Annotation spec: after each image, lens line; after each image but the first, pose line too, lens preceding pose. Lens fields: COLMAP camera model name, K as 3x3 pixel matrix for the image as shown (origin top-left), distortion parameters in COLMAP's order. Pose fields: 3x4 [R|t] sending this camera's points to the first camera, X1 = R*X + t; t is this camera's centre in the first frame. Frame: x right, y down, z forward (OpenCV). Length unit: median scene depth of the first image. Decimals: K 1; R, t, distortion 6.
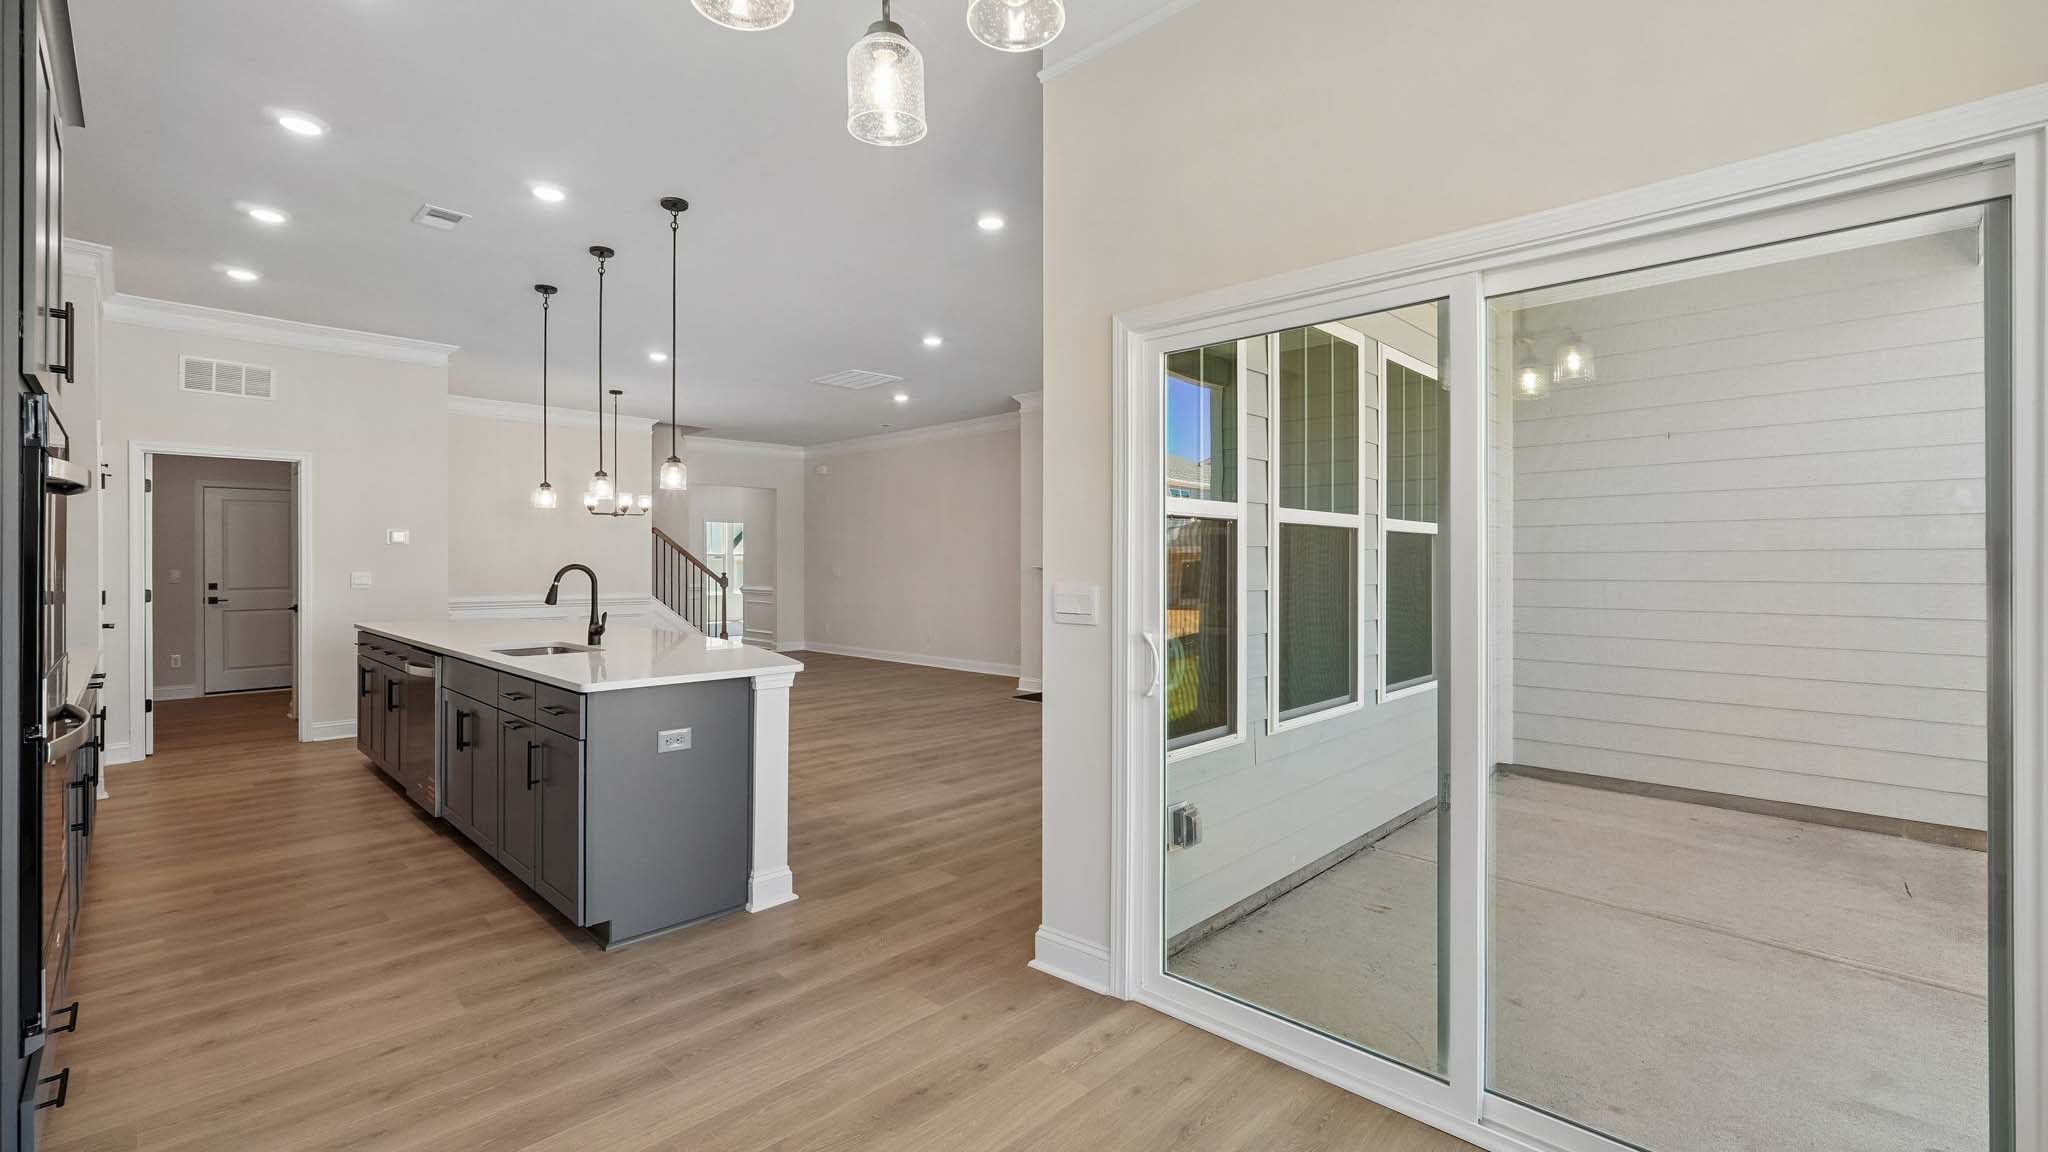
lens RADIAL K [[875.6, 0, 1024.6], [0, 875.6, 568.4], [0, 0, 1]] dist [-0.010512, 0.001360]
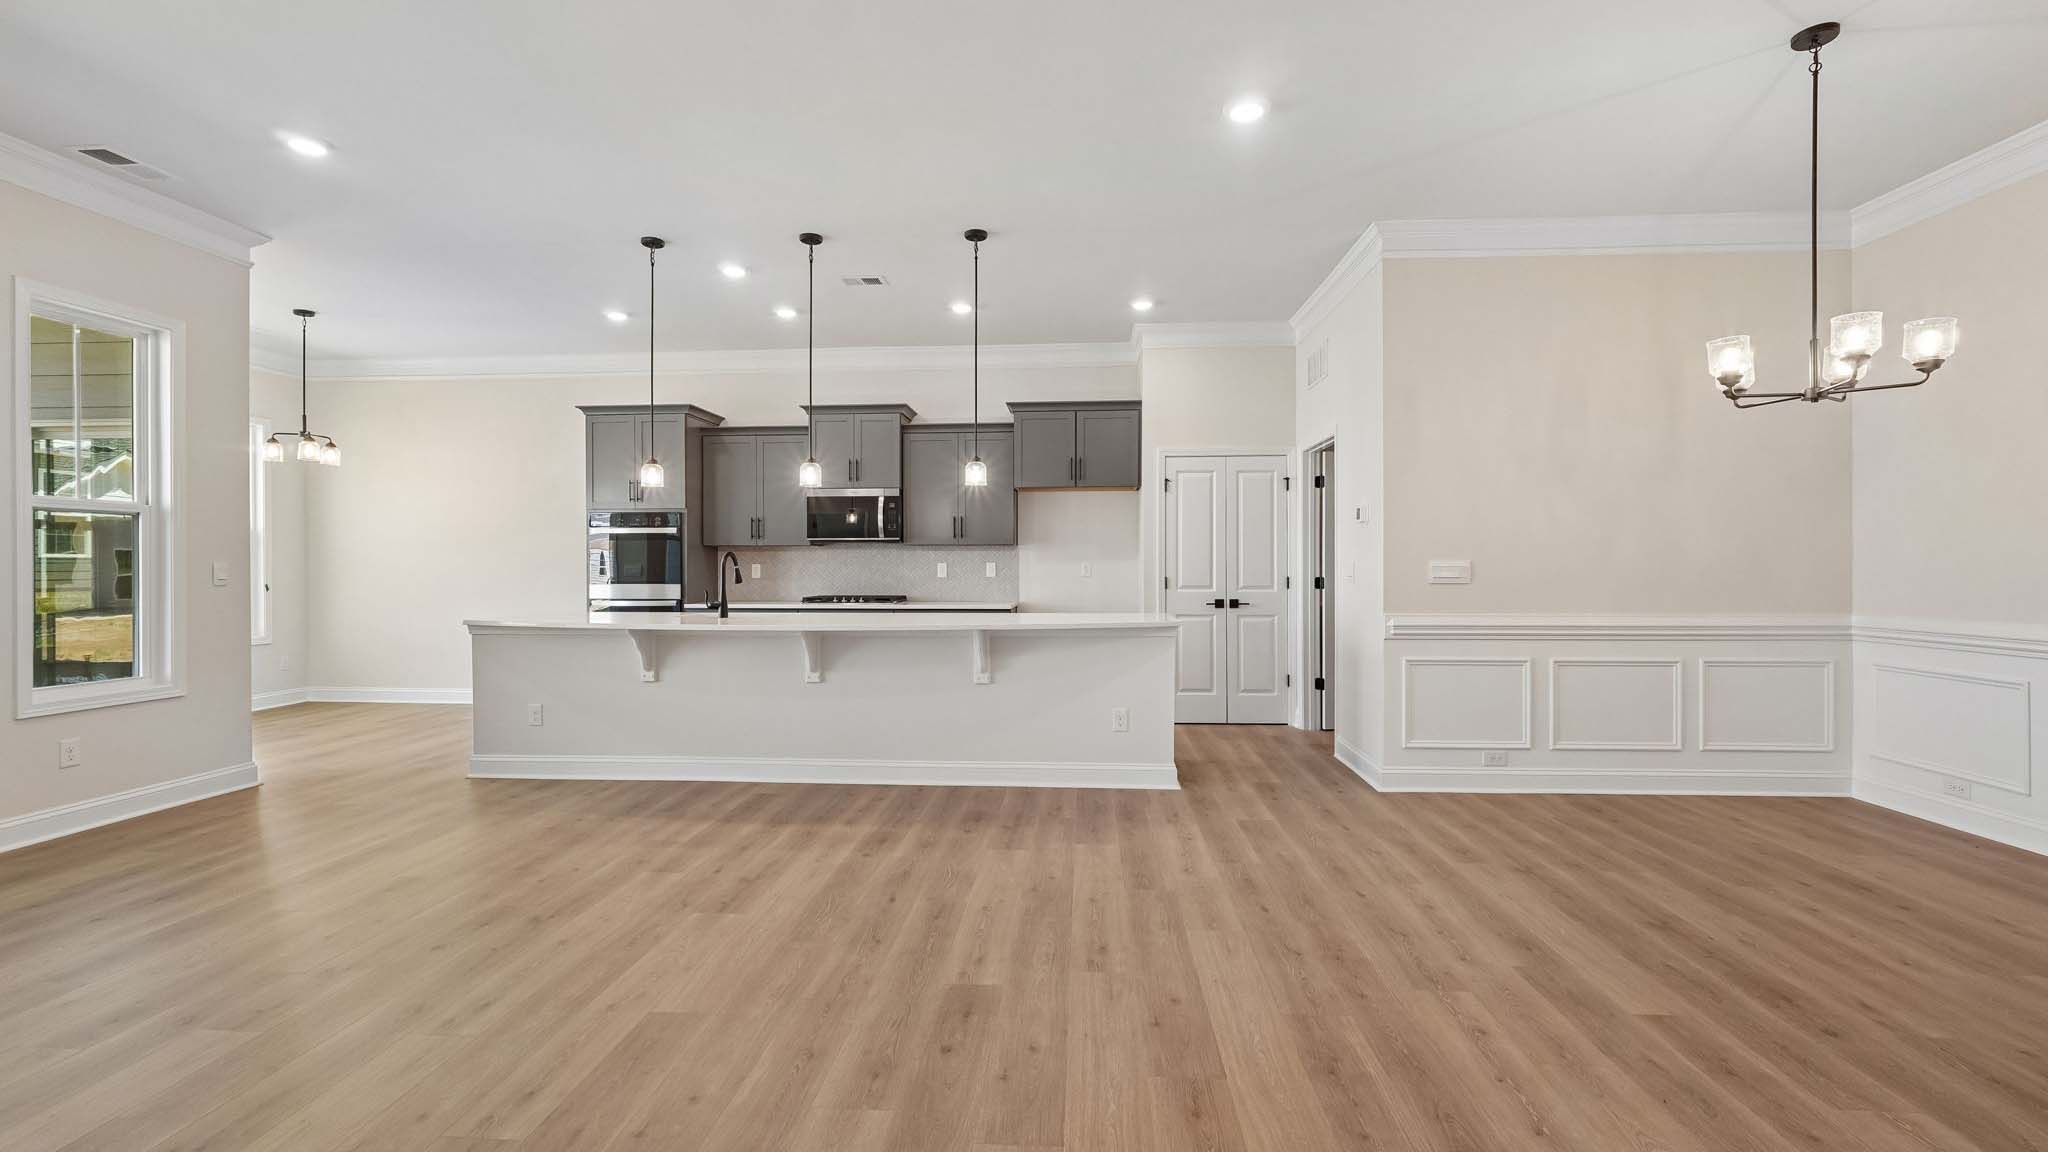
lens RADIAL K [[875.6, 0, 1024.6], [0, 875.6, 568.4], [0, 0, 1]] dist [-0.010512, 0.001360]
pose [[-0.763736, 0.001579, -0.645527, -0.017724], [-0.003020, 0.999977, 0.006020, 0.007113], [0.645522, 0.006547, -0.763714, 1.566988]]
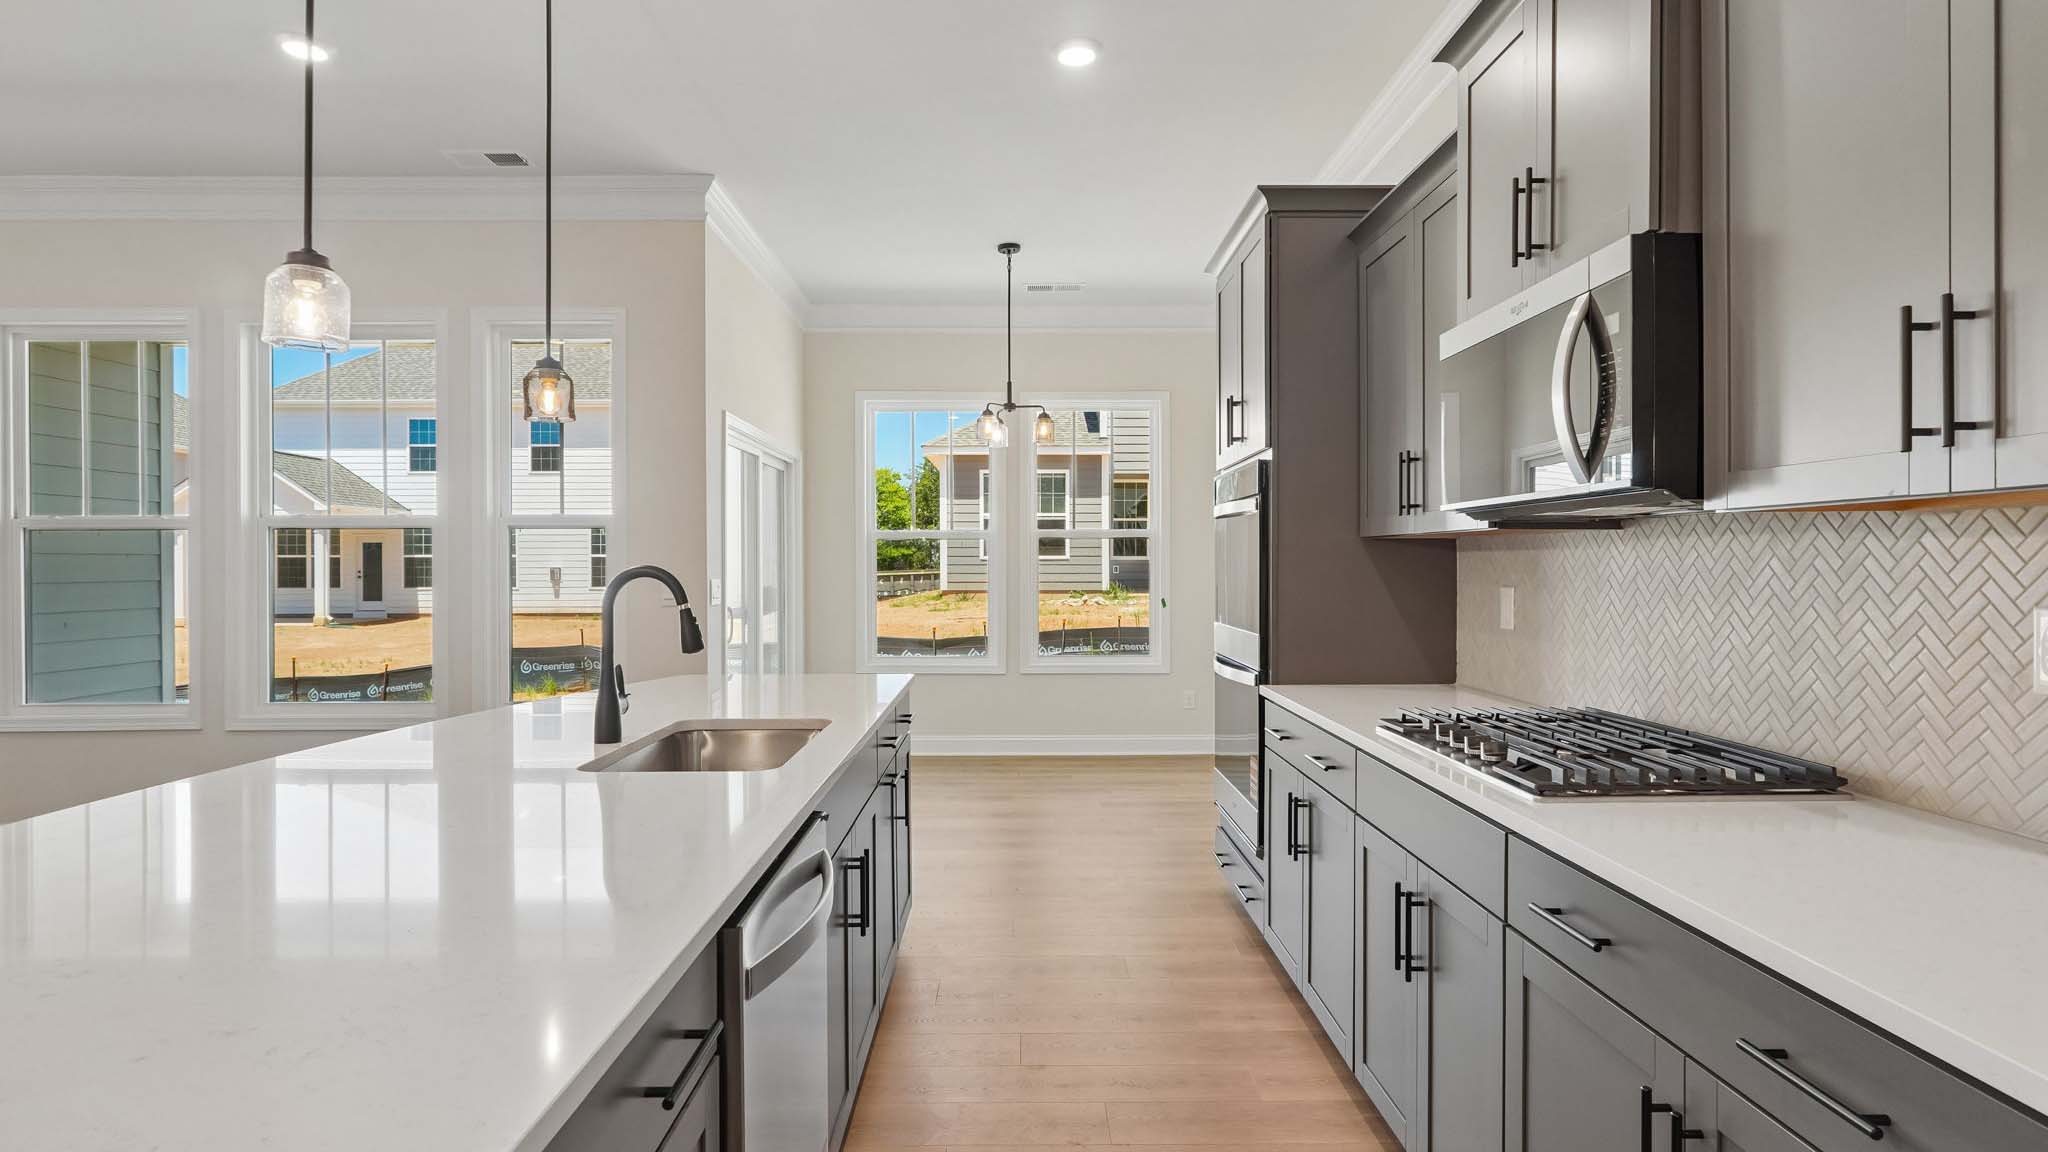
lens RADIAL K [[1056.2, 0, 1024.9], [0, 1056.2, 565.6], [0, 0, 1]] dist [-0.002147, 0.001344]
pose [[-0.705004, -0.000764, 0.709203, -0.739739], [0.004956, 0.999970, 0.006003, -0.005226], [-0.709186, 0.007747, -0.704979, 0.877312]]
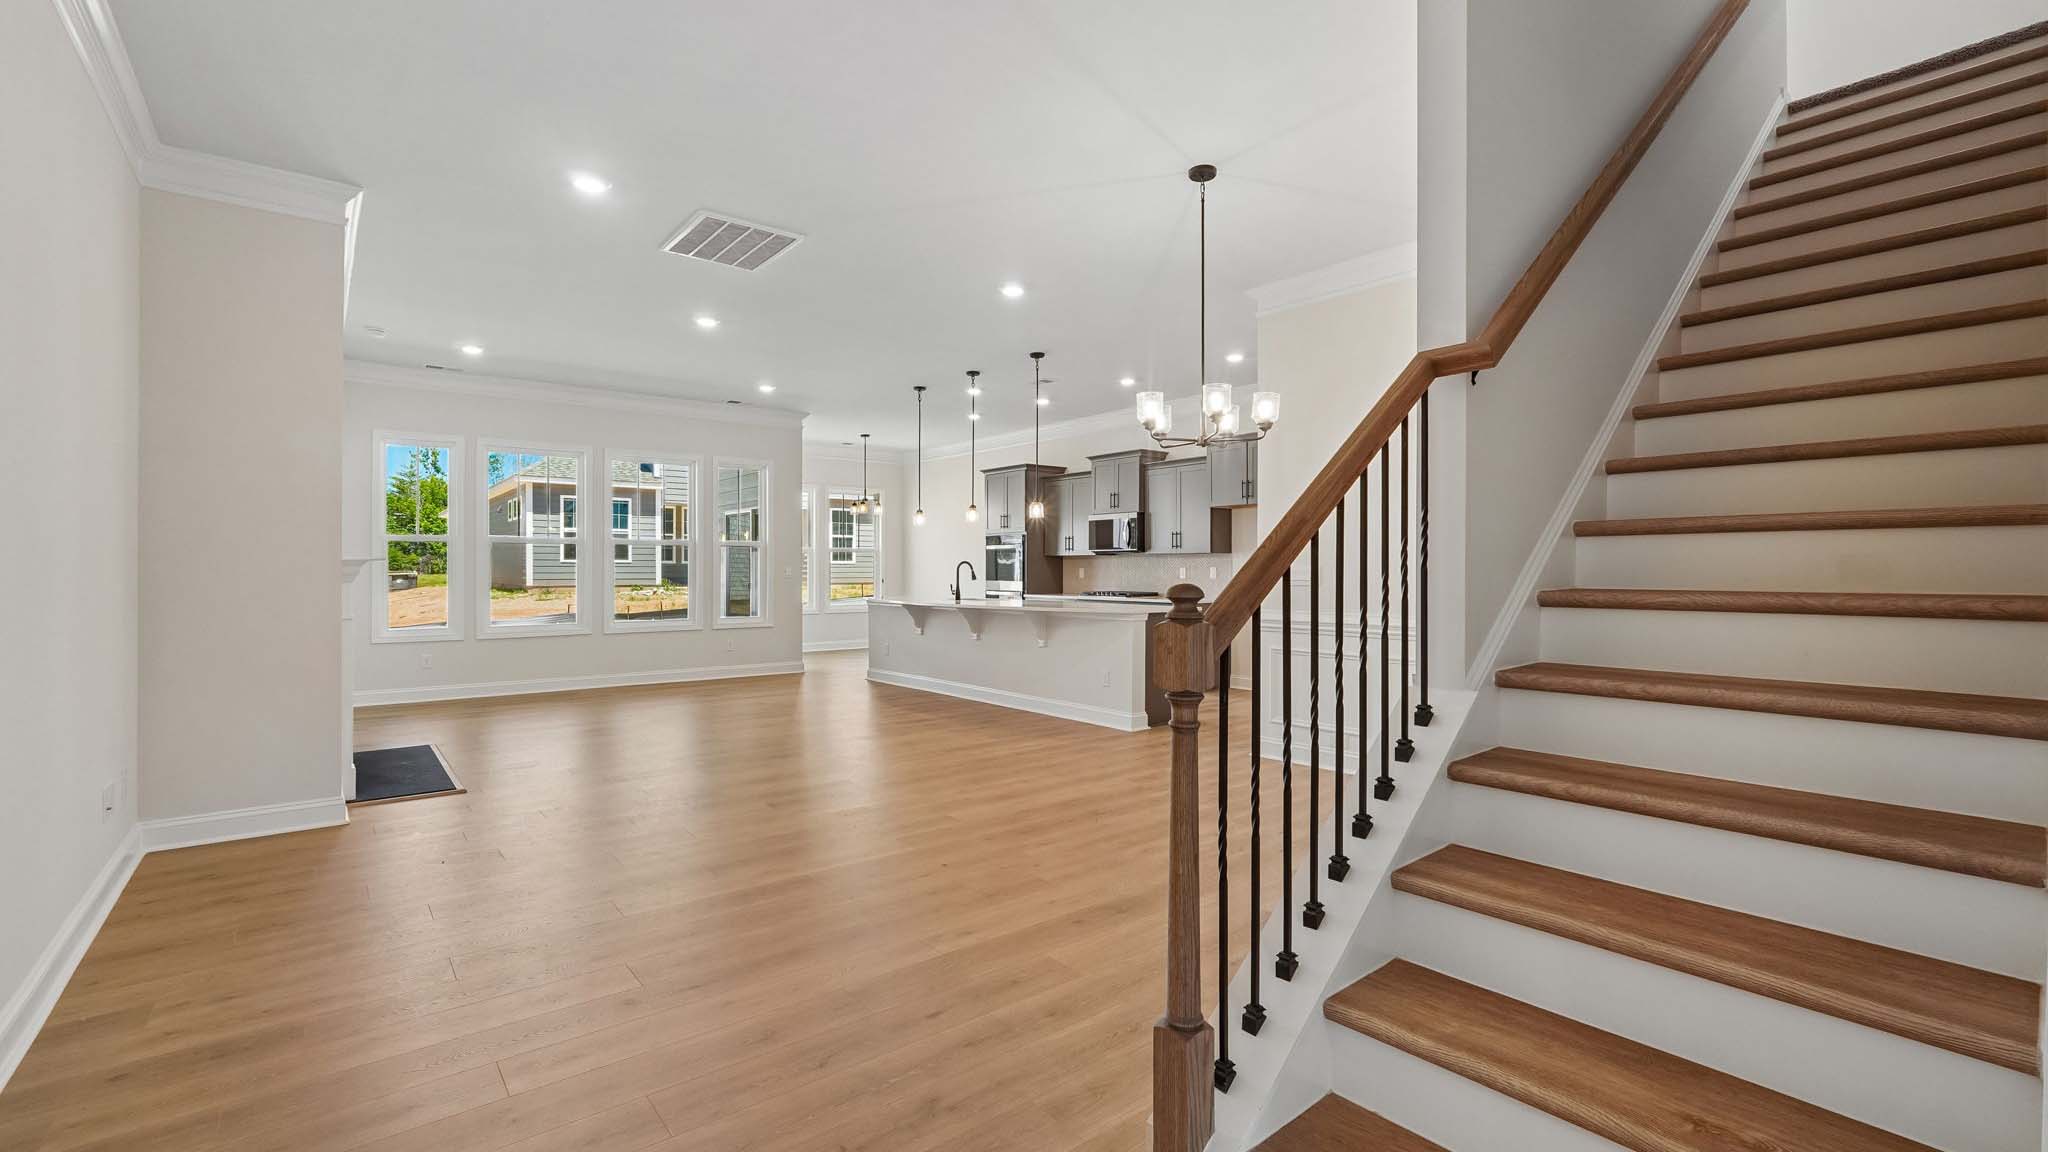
lens RADIAL K [[883.0, 0, 1017.7], [0, 883.0, 563.1], [0, 0, 1]] dist [-0.012012, 0.004970]
pose [[-0.991874, -0.000868, 0.127223, -0.640703], [-0.001111, 0.999998, -0.001836, 0.002668], [-0.127221, -0.001962, -0.991872, 2.172740]]
